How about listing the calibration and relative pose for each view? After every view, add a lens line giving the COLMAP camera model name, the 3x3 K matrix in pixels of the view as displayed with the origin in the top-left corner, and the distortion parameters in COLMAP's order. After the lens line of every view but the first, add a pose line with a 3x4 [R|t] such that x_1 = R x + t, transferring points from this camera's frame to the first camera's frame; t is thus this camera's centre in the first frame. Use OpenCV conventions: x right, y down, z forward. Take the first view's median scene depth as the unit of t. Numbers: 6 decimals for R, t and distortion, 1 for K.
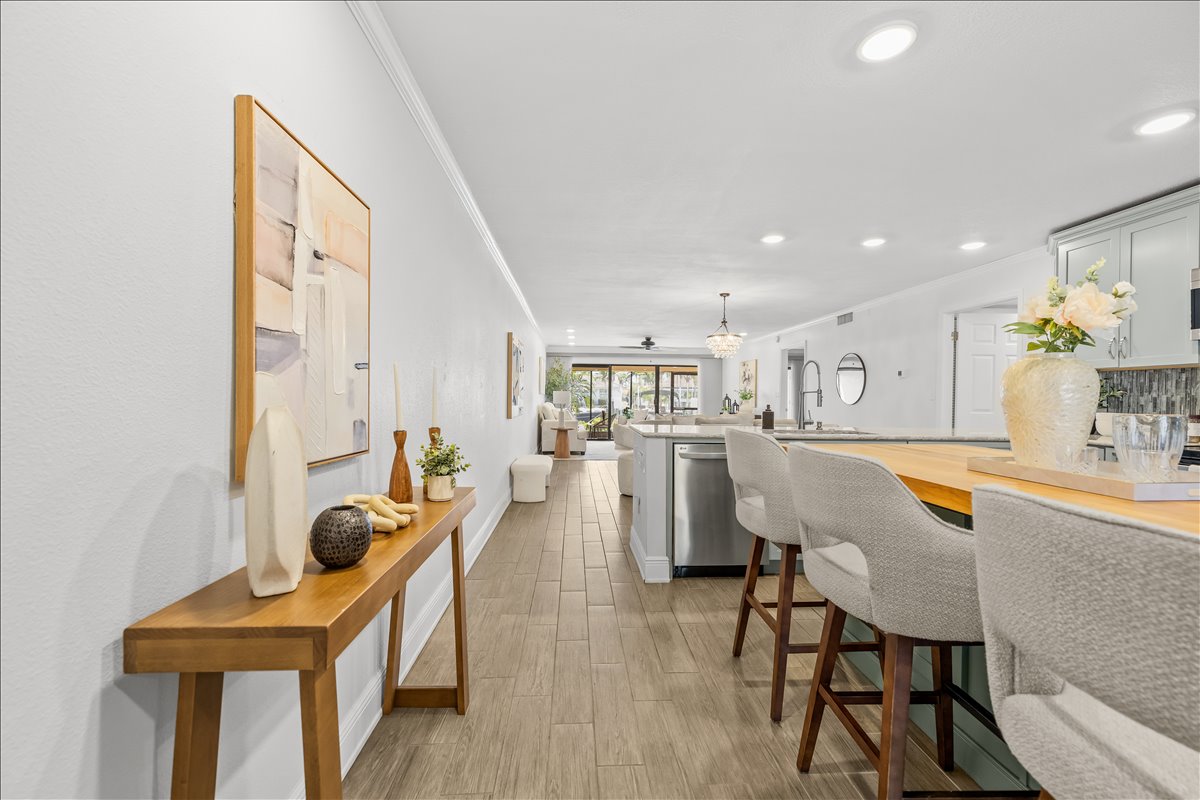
lens RADIAL K [[496.3, 0, 602.2], [0, 496.3, 398.8], [0, 0, 1]] dist [-0.000918, 0.000289]
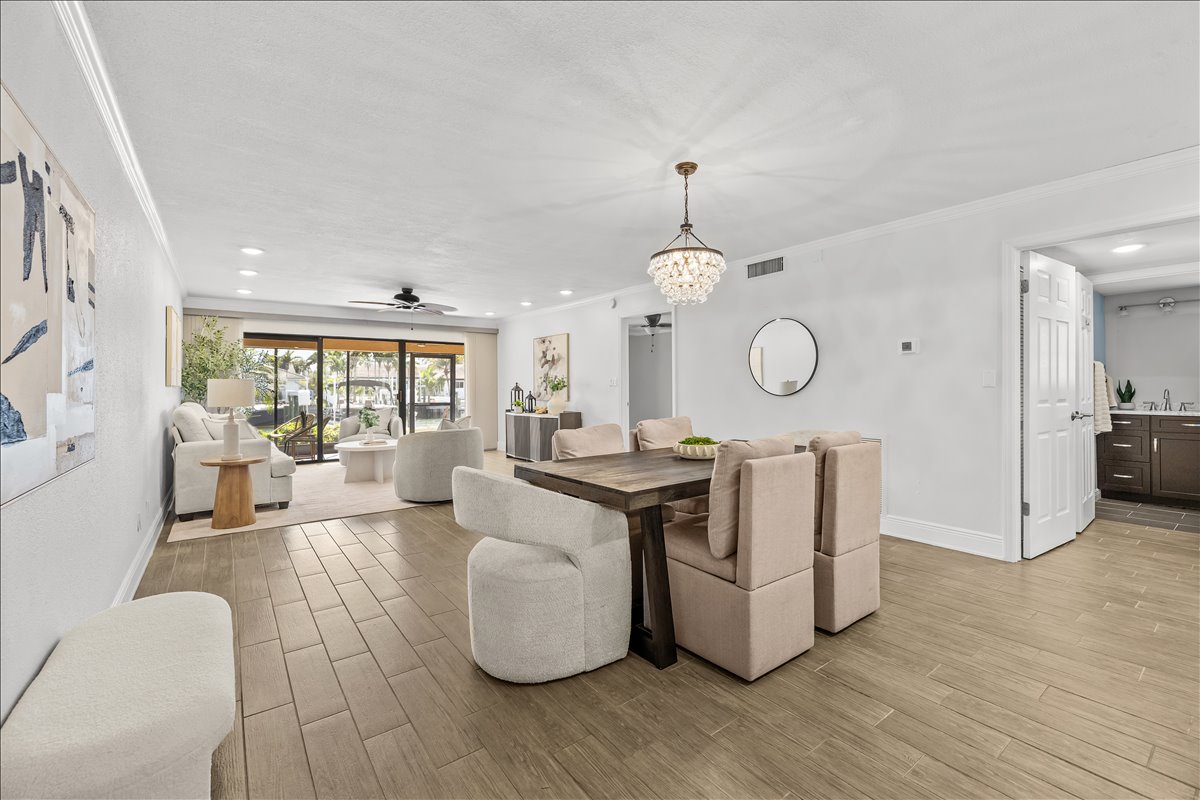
lens RADIAL K [[496.3, 0, 605.4], [0, 496.3, 393.5], [0, 0, 1]] dist [-0.000918, 0.000289]
pose [[0.829558, -0.020998, 0.558025, -0.078941], [0.015107, 0.999771, 0.015161, -0.006328], [-0.558216, -0.004147, 0.829685, 0.679331]]
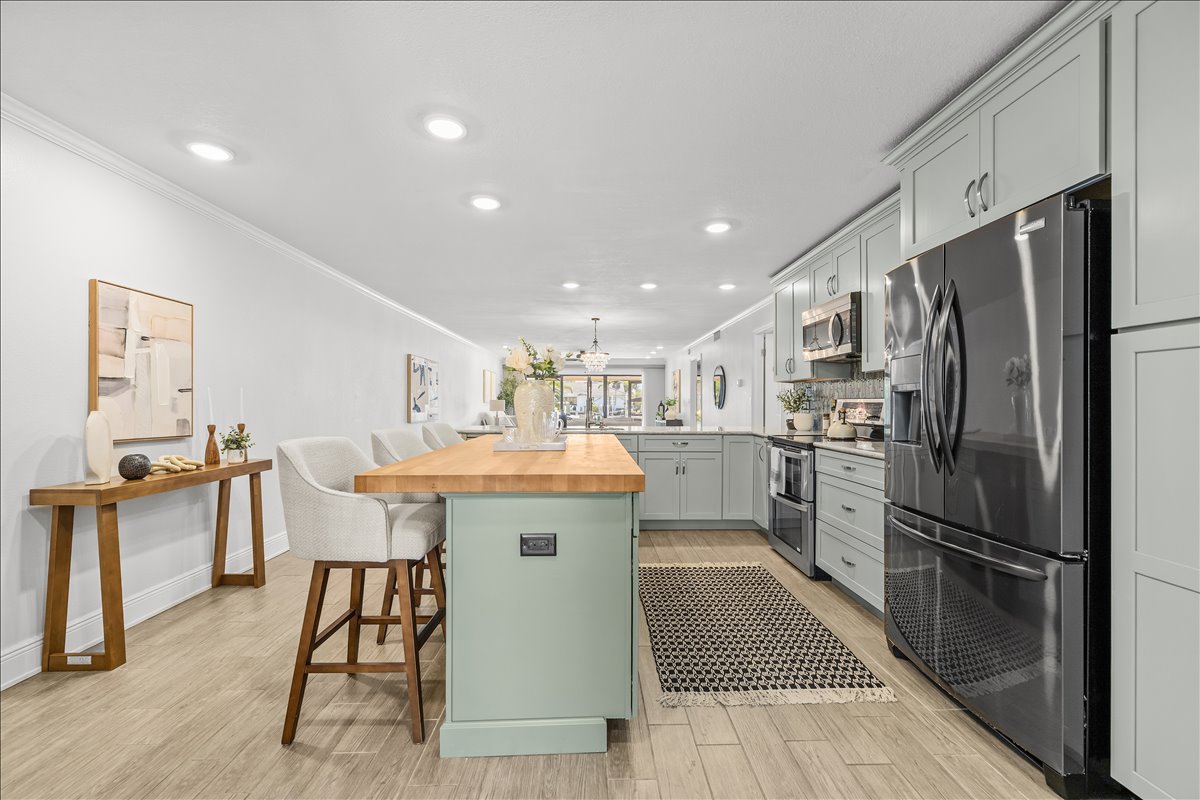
lens RADIAL K [[496.3, 0, 596.0], [0, 496.3, 402.8], [0, 0, 1]] dist [-0.000918, 0.000289]
pose [[0.999451, -0.008413, -0.032035, 0.283755], [0.008217, 0.999947, -0.006232, 0.001387], [0.032085, 0.005965, 0.999467, -0.207947]]
